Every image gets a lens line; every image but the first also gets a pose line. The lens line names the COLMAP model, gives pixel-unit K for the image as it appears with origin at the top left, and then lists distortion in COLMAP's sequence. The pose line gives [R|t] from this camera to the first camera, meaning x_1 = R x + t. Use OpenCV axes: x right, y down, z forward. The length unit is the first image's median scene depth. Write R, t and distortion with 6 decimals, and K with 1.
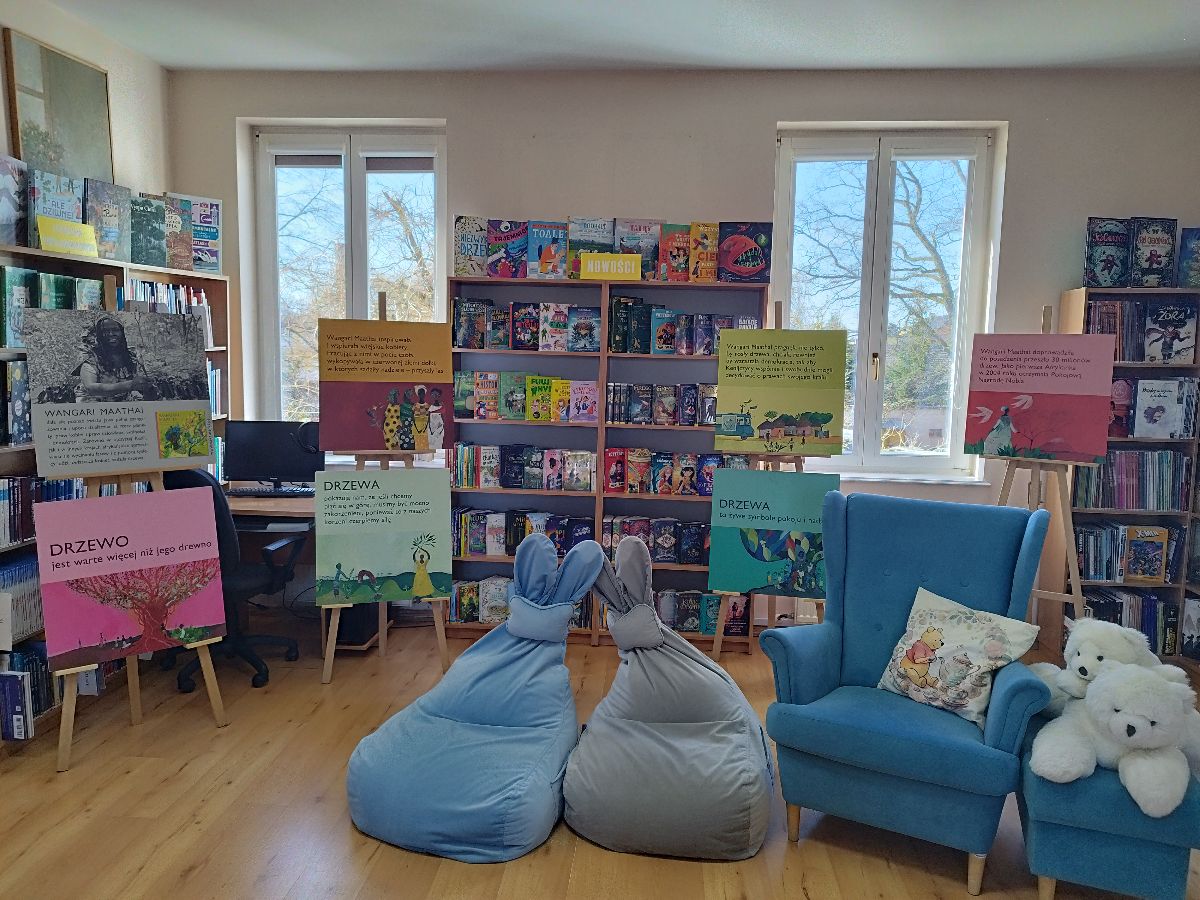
lens RADIAL K [[856.7, 0, 599.4], [0, 856.7, 440.2], [0, 0, 1]] dist [0.036596, -0.038662]
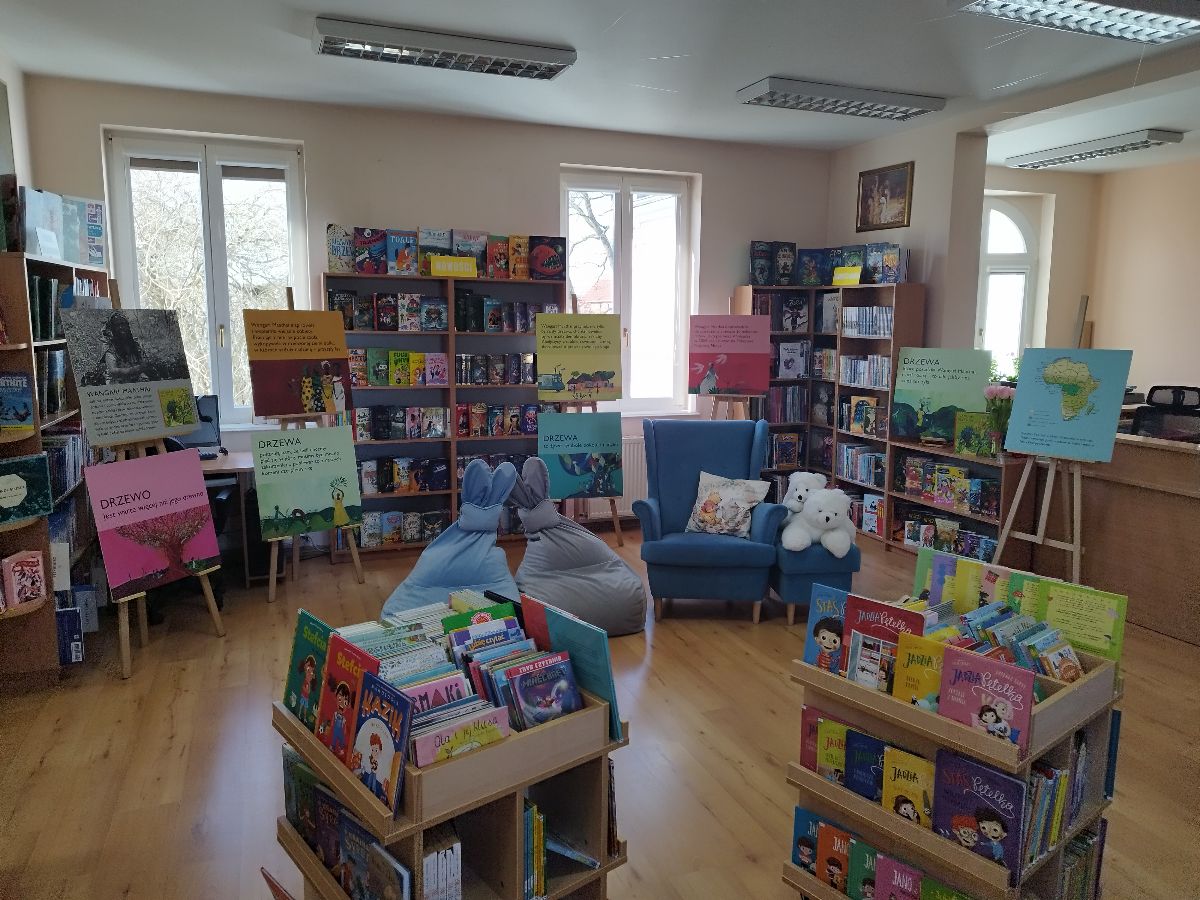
lens RADIAL K [[856.7, 0, 599.4], [0, 856.7, 440.2], [0, 0, 1]] dist [0.036596, -0.038662]
pose [[0.902323, -0.073701, 0.424713, -0.380469], [0.055725, 0.996951, 0.054612, 0.005575], [-0.427444, -0.025610, 0.903679, -0.314685]]
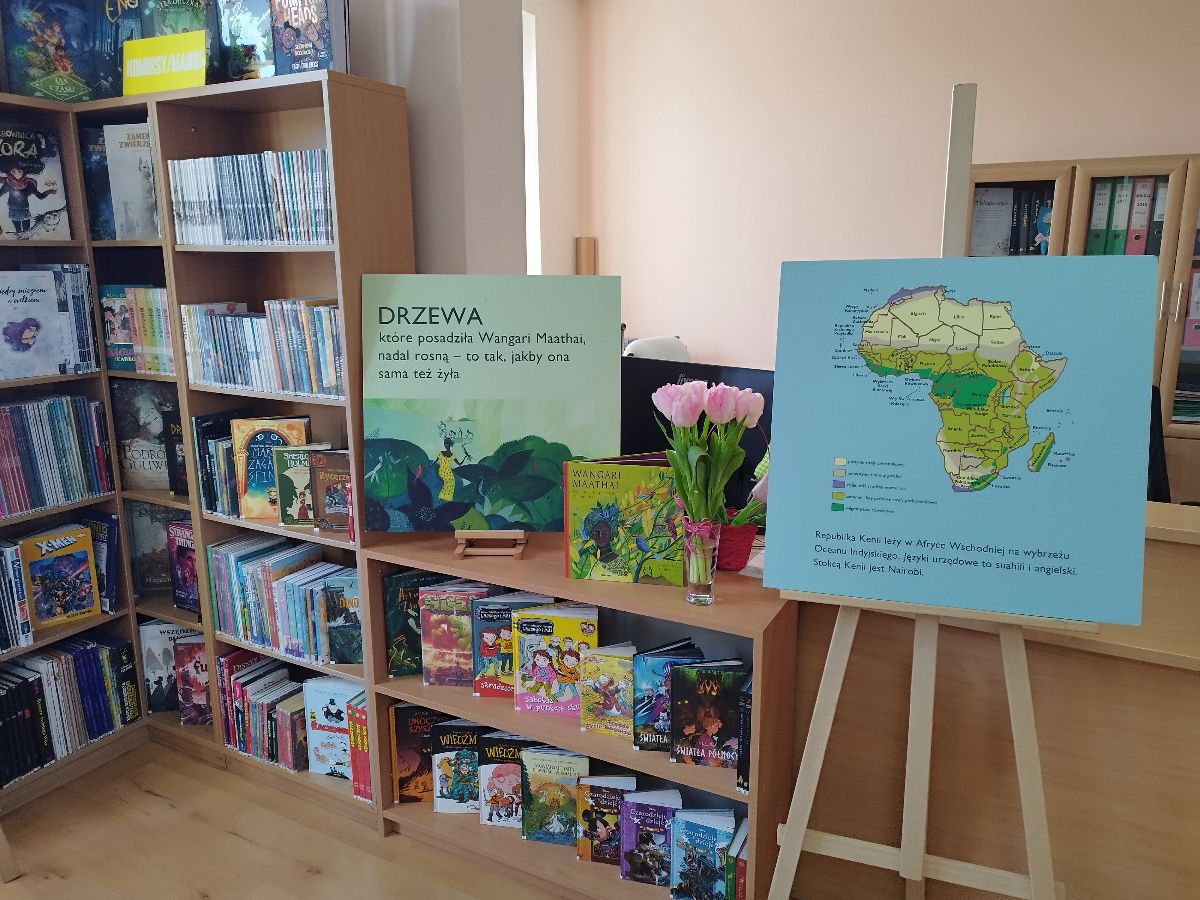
lens RADIAL K [[854.1, 0, 600.0], [0, 854.1, 440.9], [0, 0, 1]] dist [0.030843, -0.025583]
pose [[0.408487, -0.201983, 0.890136, 0.295650], [0.103594, 0.979167, 0.174645, -0.021456], [-0.906866, 0.020873, 0.420901, 0.445153]]
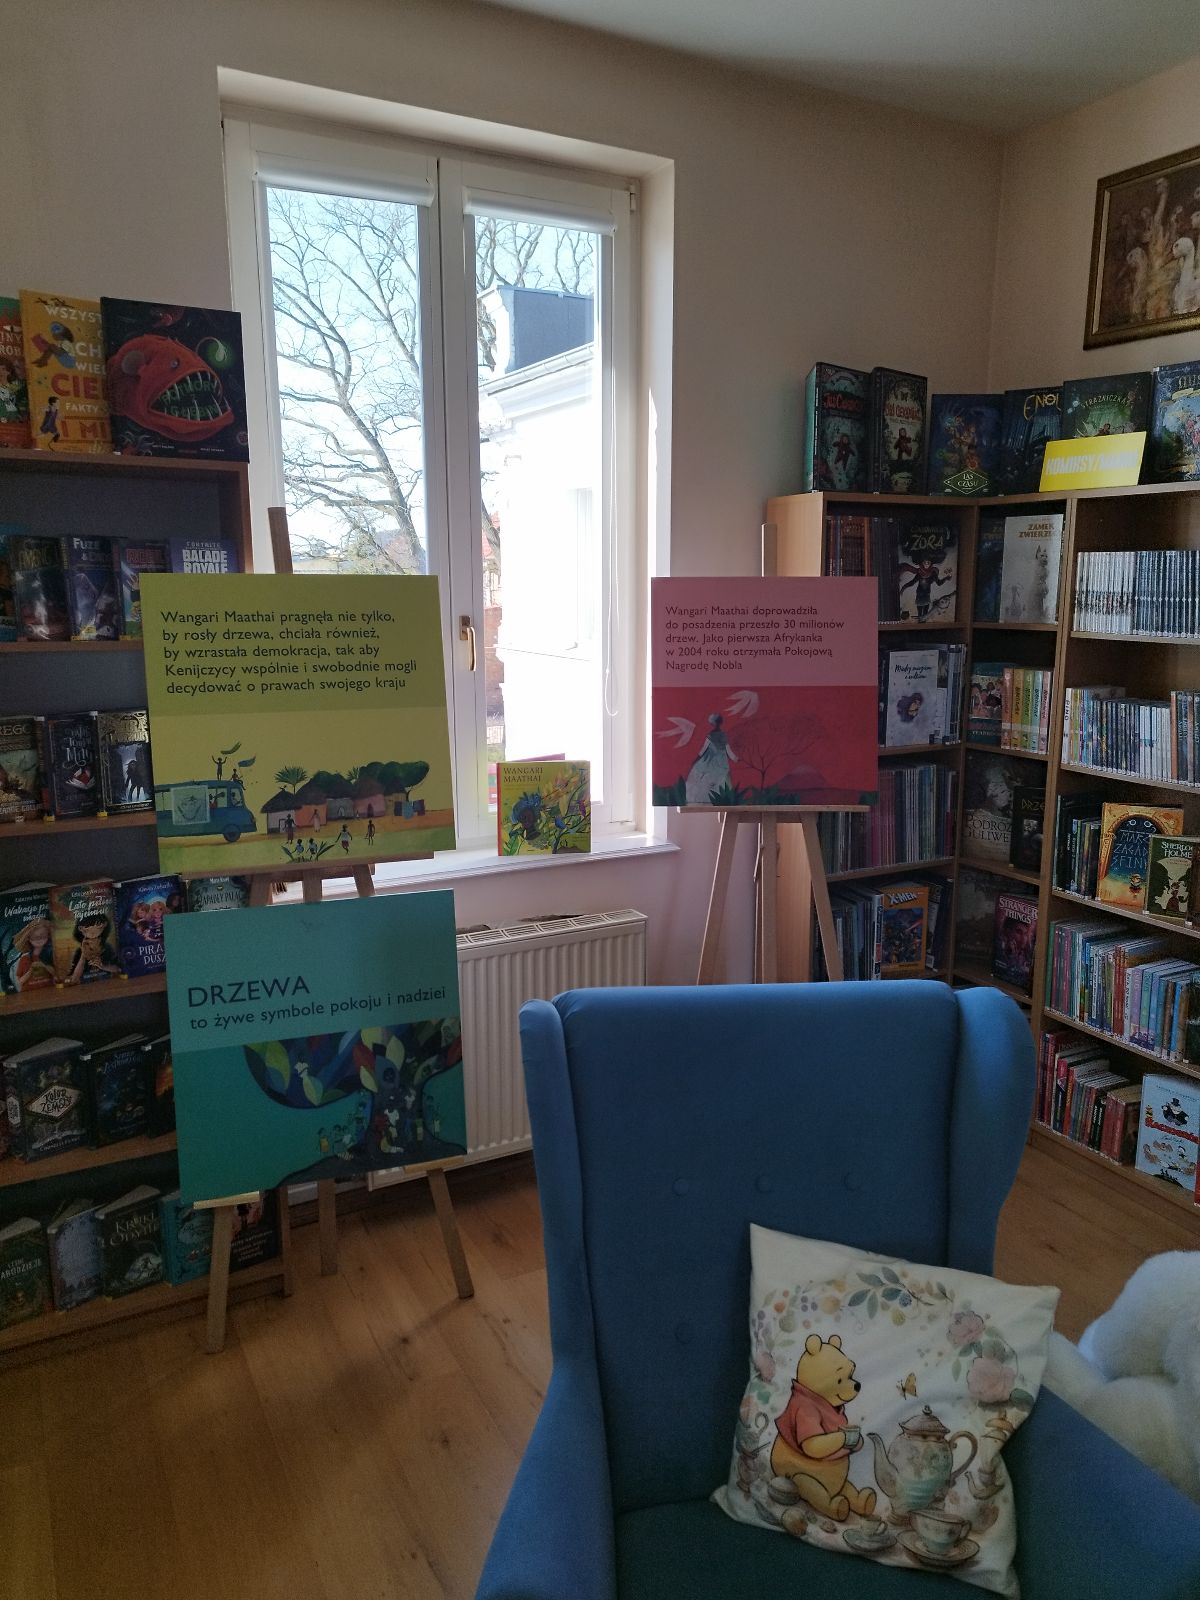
lens RADIAL K [[1142.2, 0, 612.7], [0, 1142.2, 801.7], [0, 0, 1]] dist [0.036596, -0.038662]
pose [[0.840960, -0.120592, 0.527488, 0.031738], [0.072994, 0.991221, 0.110237, -0.068739], [-0.536151, -0.054202, 0.842380, 0.431837]]
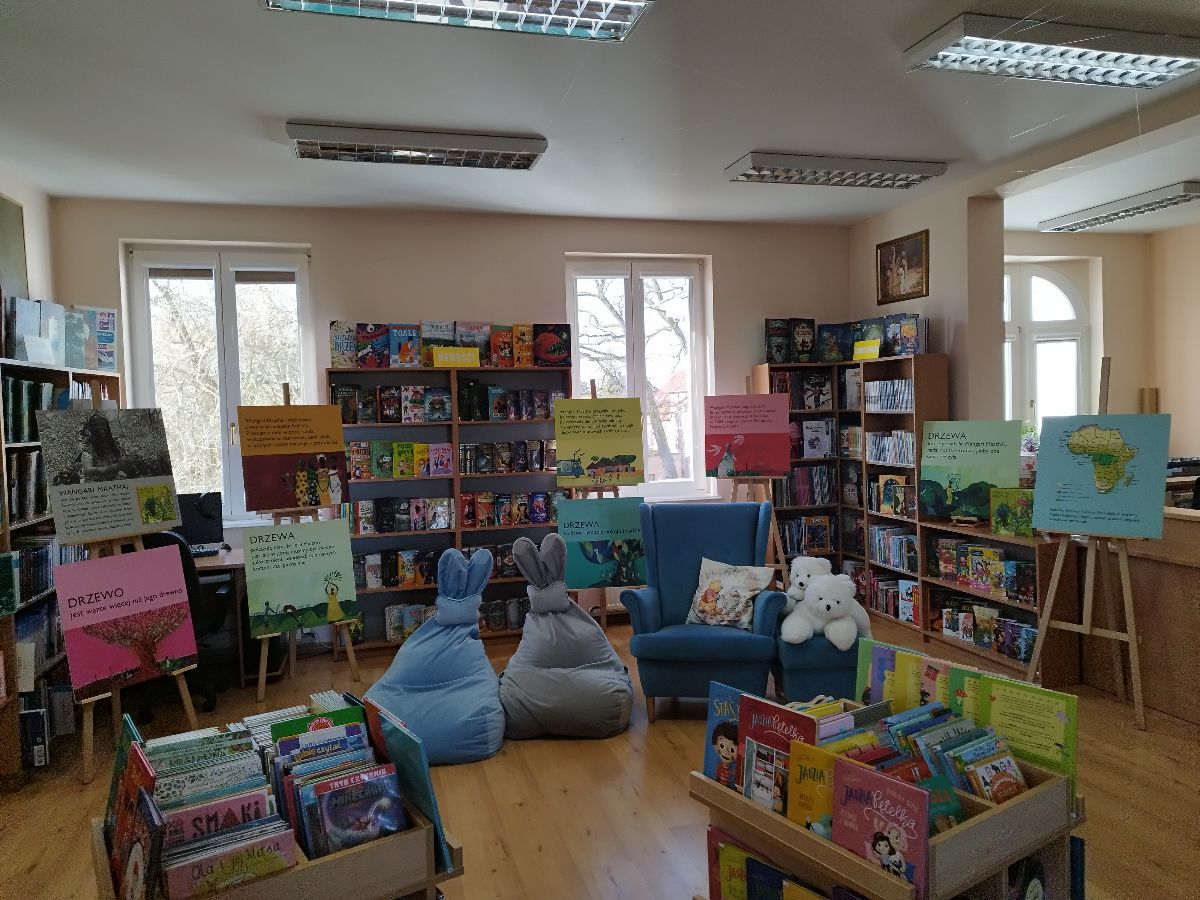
lens RADIAL K [[854.1, 0, 600.0], [0, 854.1, 440.9], [0, 0, 1]] dist [0.030843, -0.025583]
pose [[0.939718, -0.059553, 0.336725, -0.239813], [0.083642, 0.994837, -0.057477, 0.022777], [-0.331564, 0.082177, 0.939847, -0.321942]]
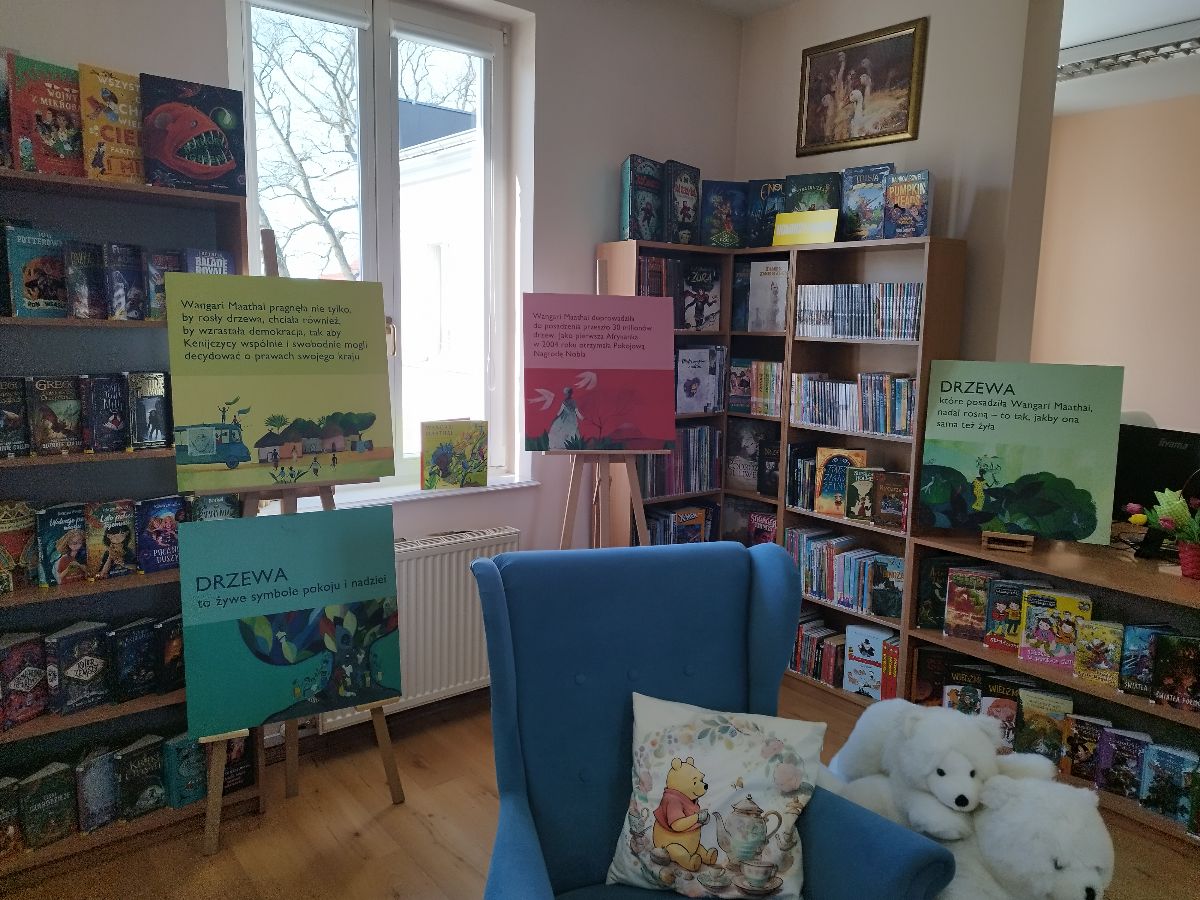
lens RADIAL K [[854.1, 0, 600.0], [0, 854.1, 440.9], [0, 0, 1]] dist [0.030843, -0.025583]
pose [[0.728689, -0.096710, 0.677982, -0.040813], [0.064351, 0.995268, 0.072805, -0.045336], [-0.681815, -0.009424, 0.731464, 0.413802]]
